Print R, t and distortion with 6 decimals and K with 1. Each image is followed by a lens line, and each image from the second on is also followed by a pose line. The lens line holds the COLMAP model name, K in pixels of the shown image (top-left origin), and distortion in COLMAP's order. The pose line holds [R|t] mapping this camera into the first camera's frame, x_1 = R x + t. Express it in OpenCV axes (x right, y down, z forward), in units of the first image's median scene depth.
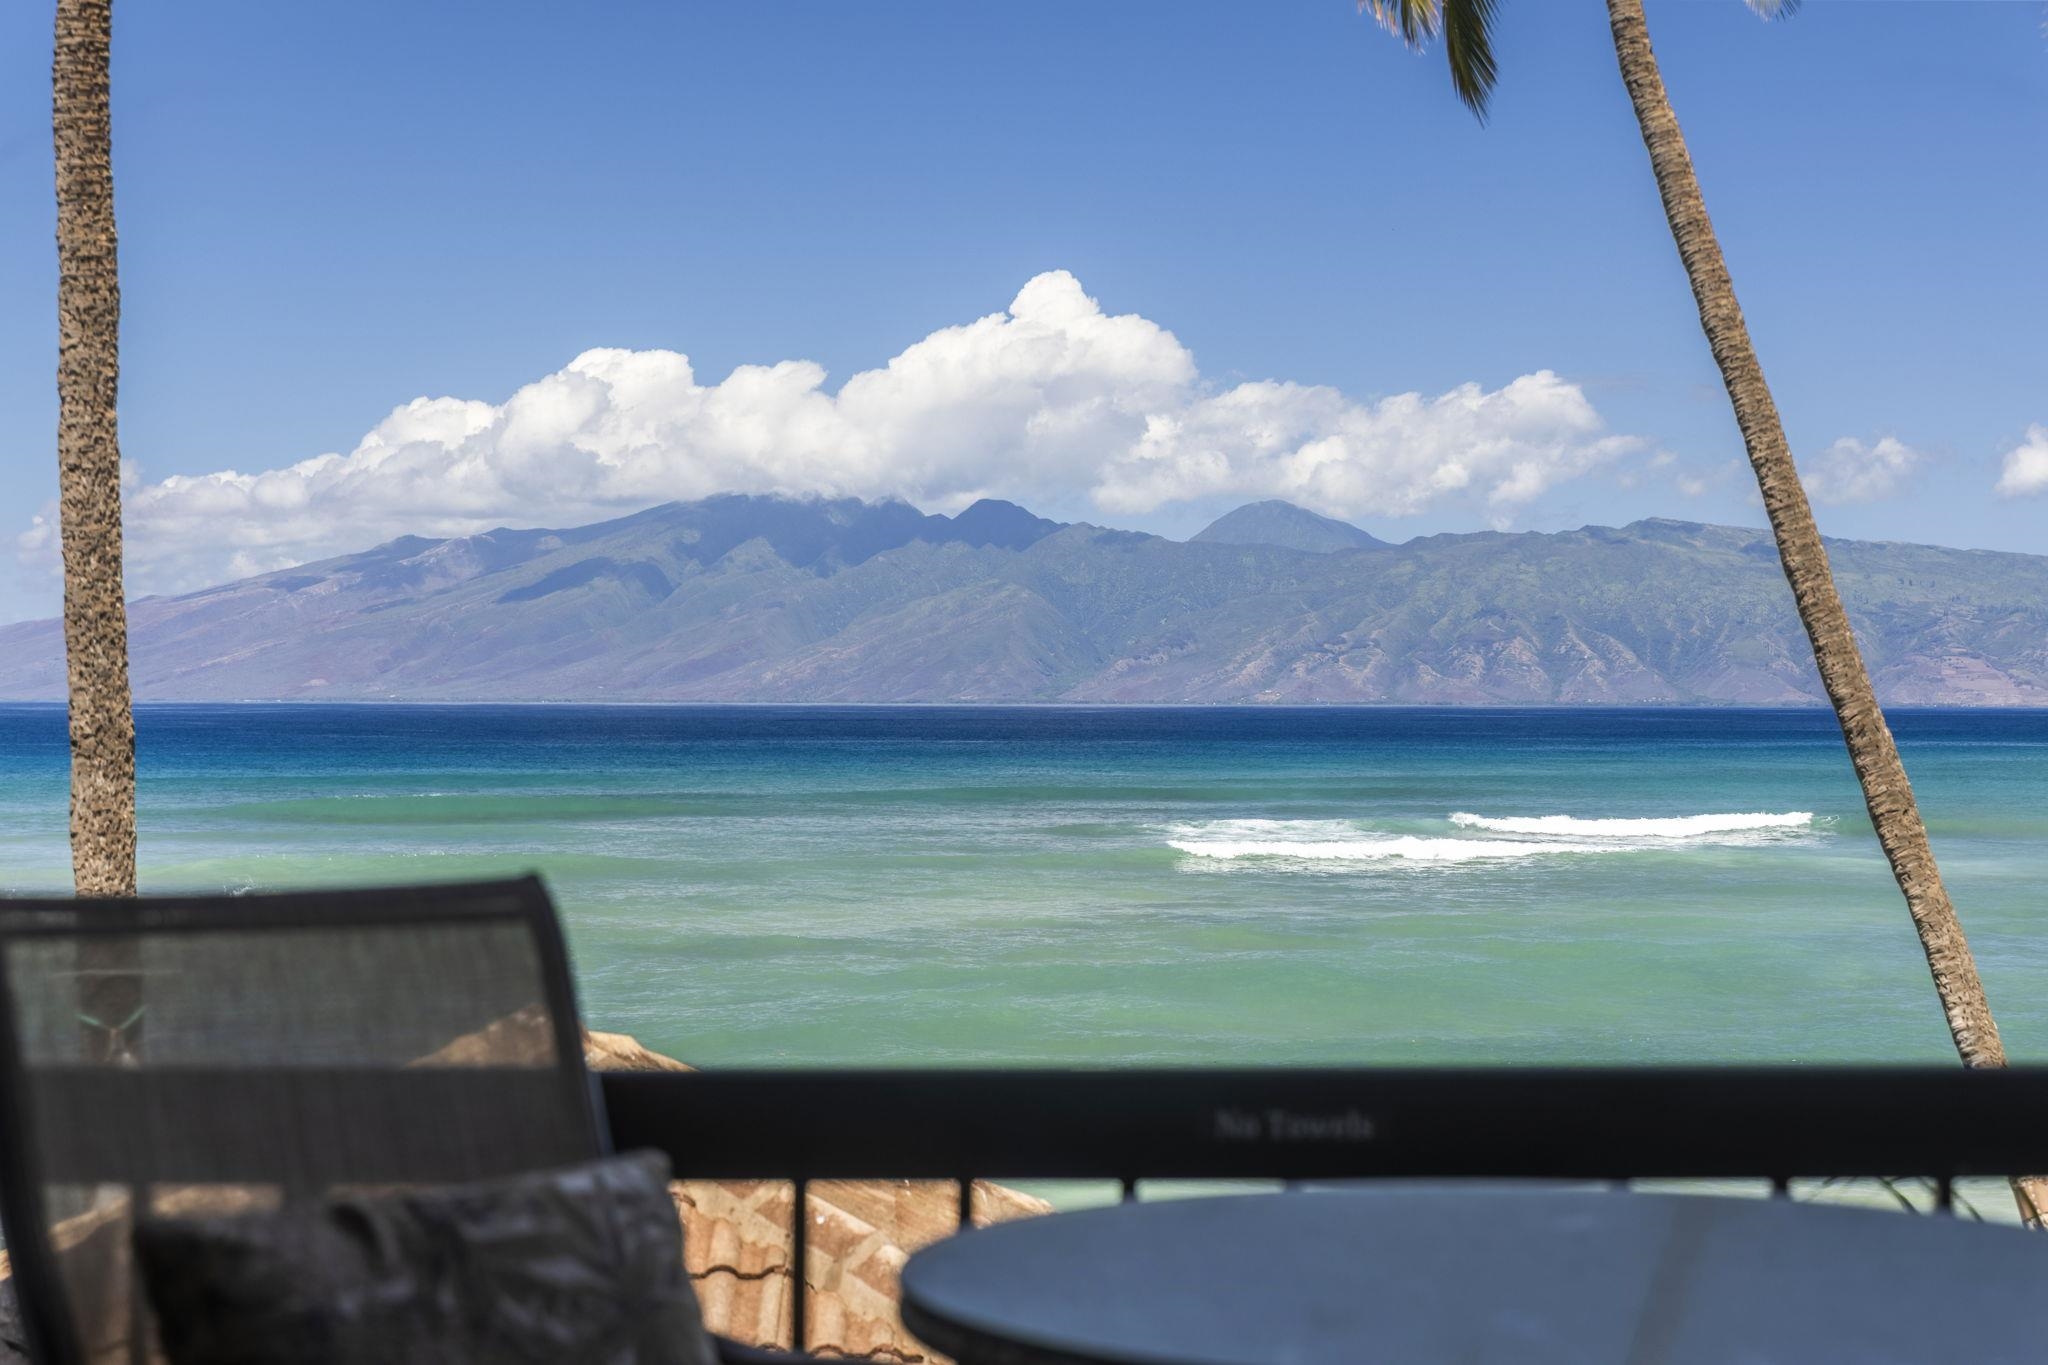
lens RADIAL K [[3748.8, 0, 1018.5], [0, 3748.8, 699.6], [0, 0, 1]] dist [0.007330, 0.000000]
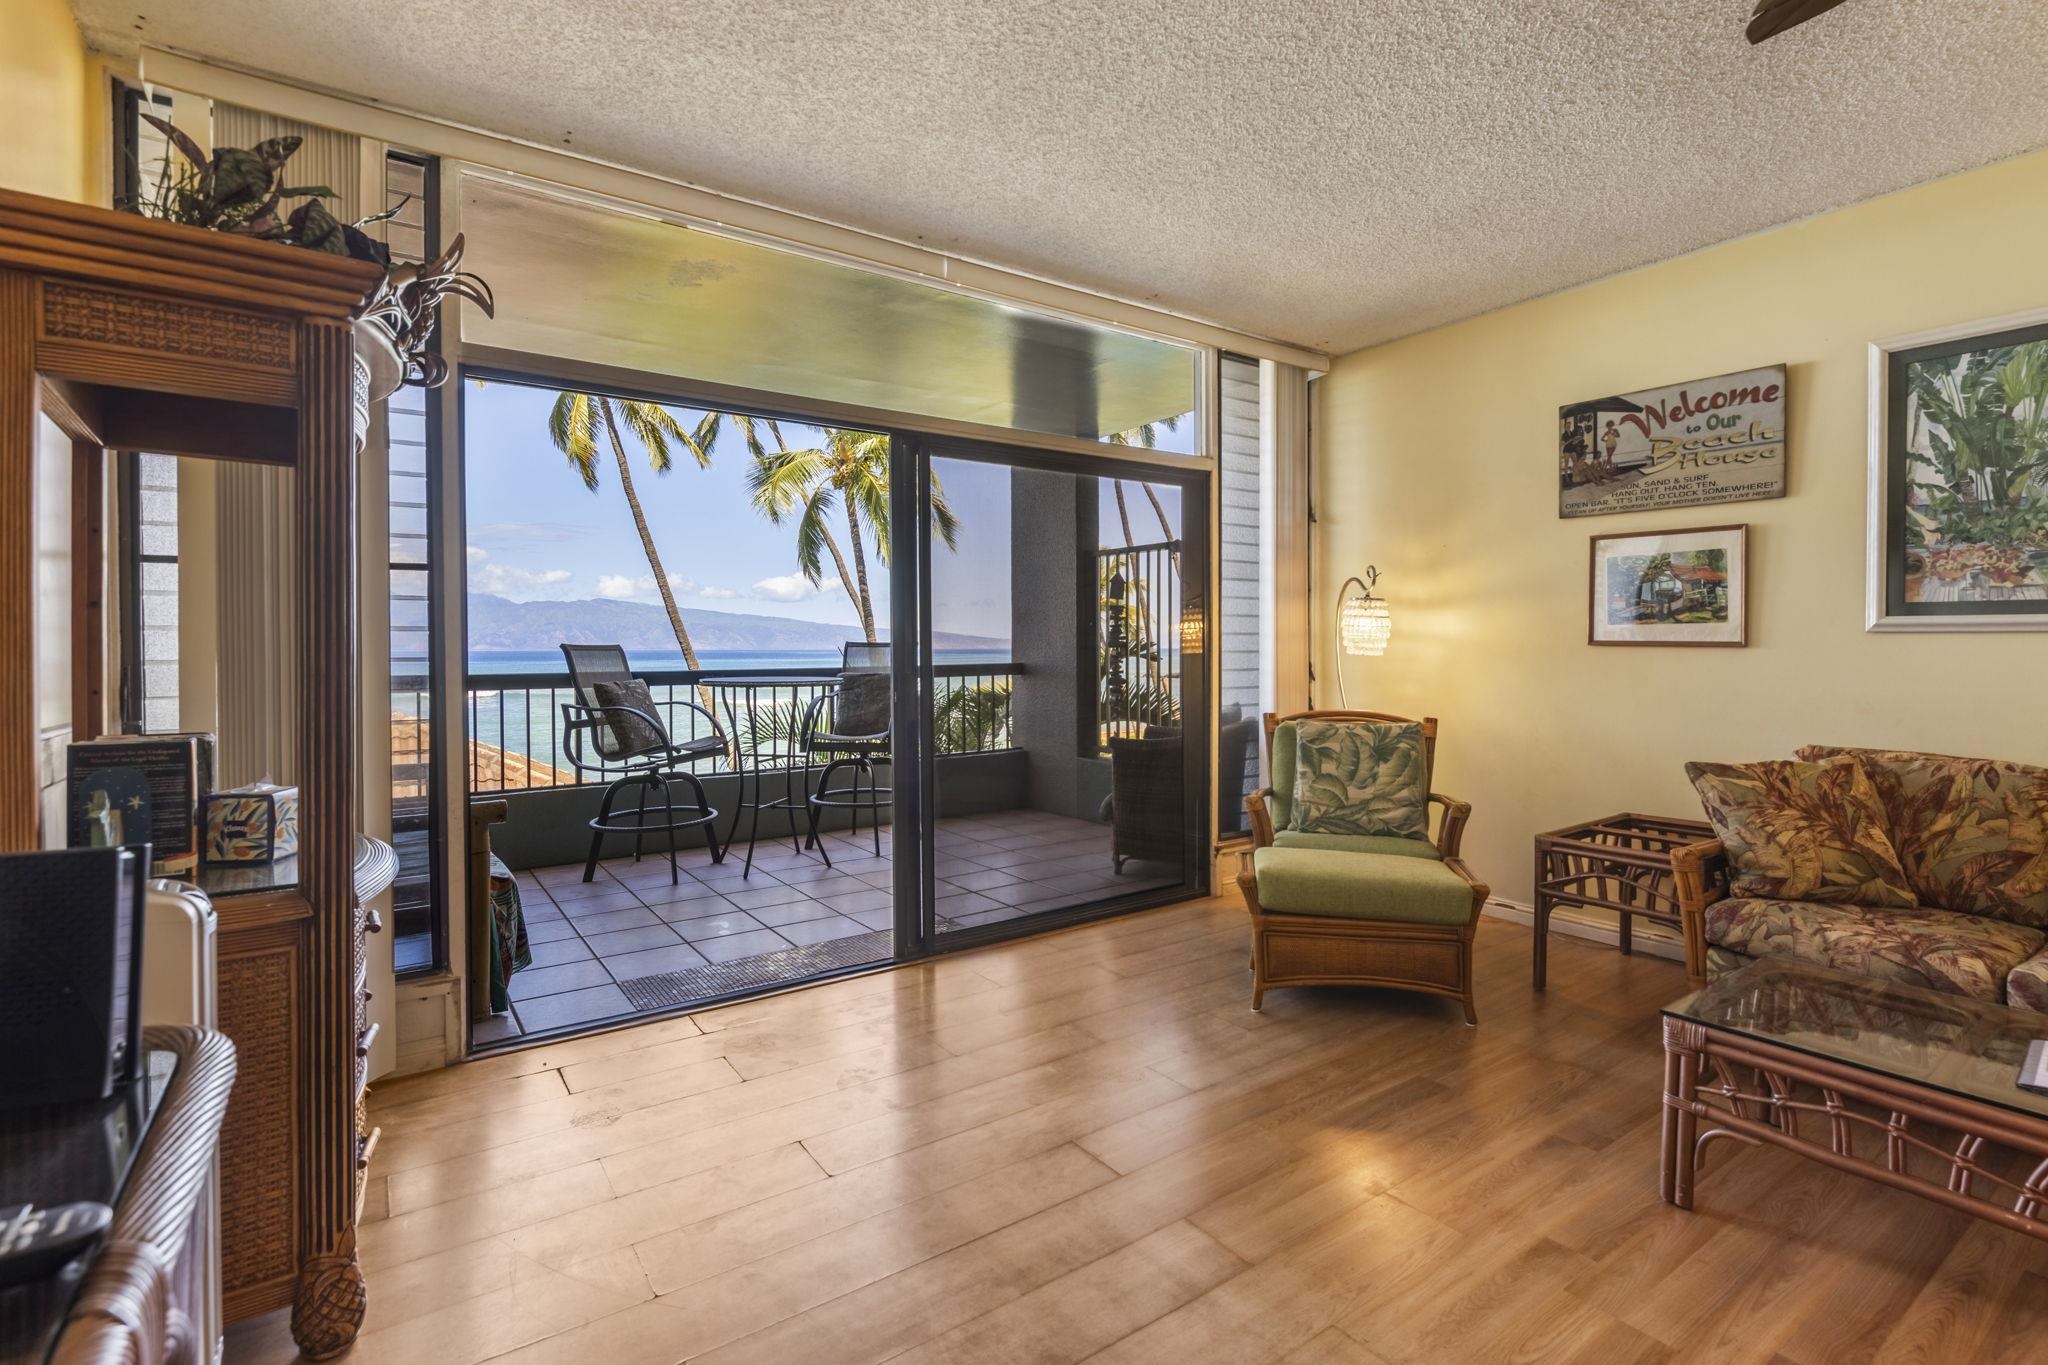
lens RADIAL K [[960.3, 0, 1031.4], [0, 960.3, 658.6], [0, 0, 1]] dist [-0.005882, 0.000287]
pose [[0.829333, -0.010910, 0.558648, -0.059147], [0.004723, 0.999911, 0.012516, 0.006211], [-0.558734, -0.007741, 0.829310, -0.119708]]
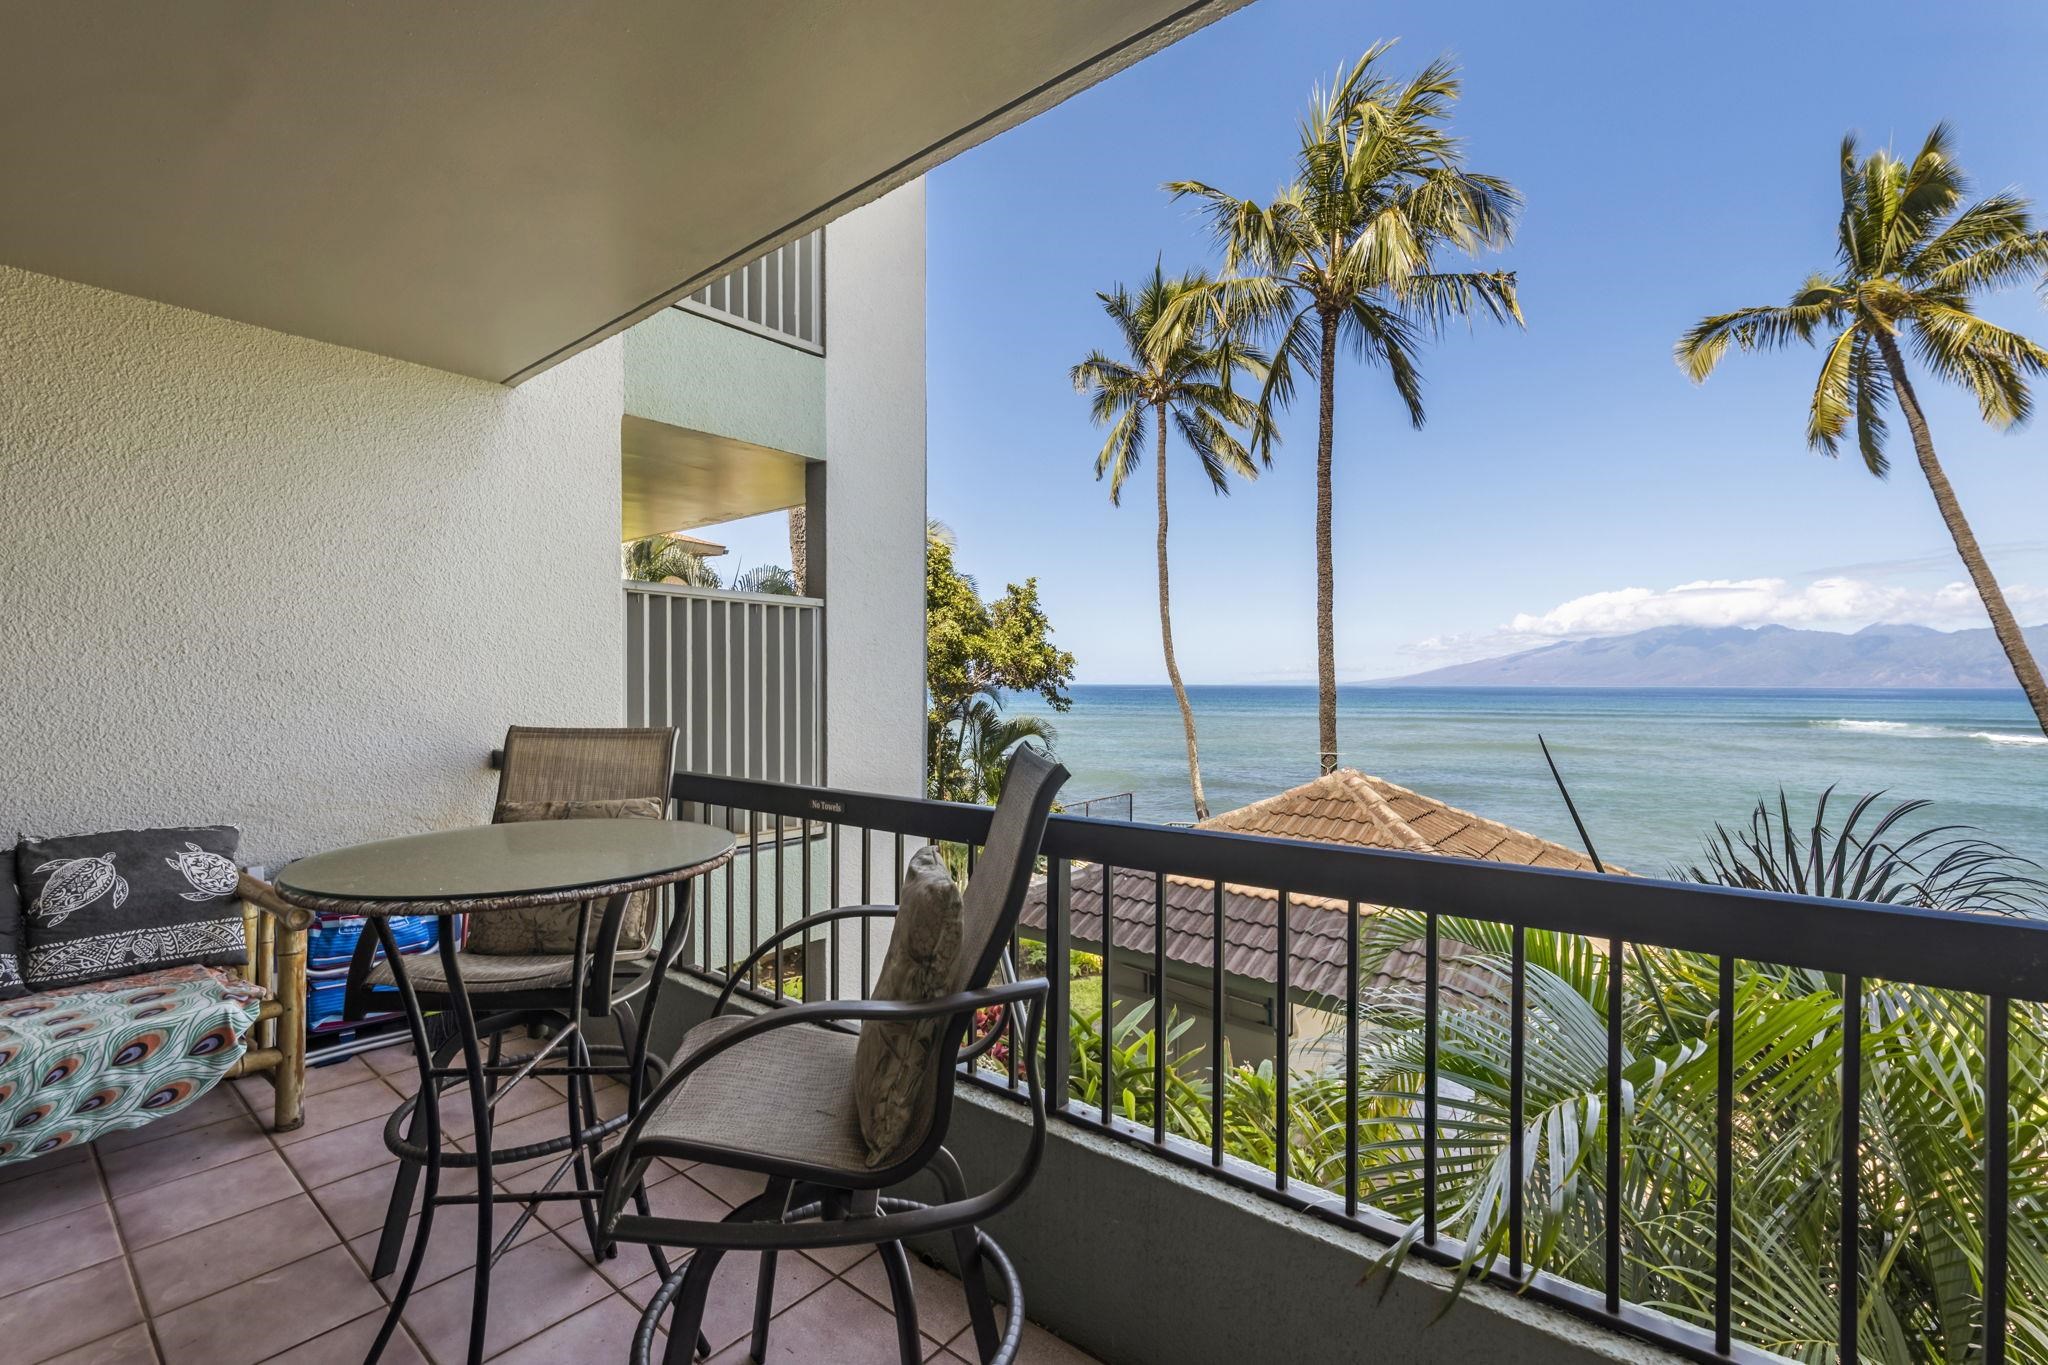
lens RADIAL K [[884.0, 0, 1032.1], [0, 884.0, 694.0], [0, 0, 1]] dist [-0.000261, -0.000700]
pose [[0.759537, 0.007618, -0.650419, 0.089267], [-0.000886, 0.999943, 0.010676, -0.000117], [0.650463, -0.007533, 0.759500, 0.060258]]
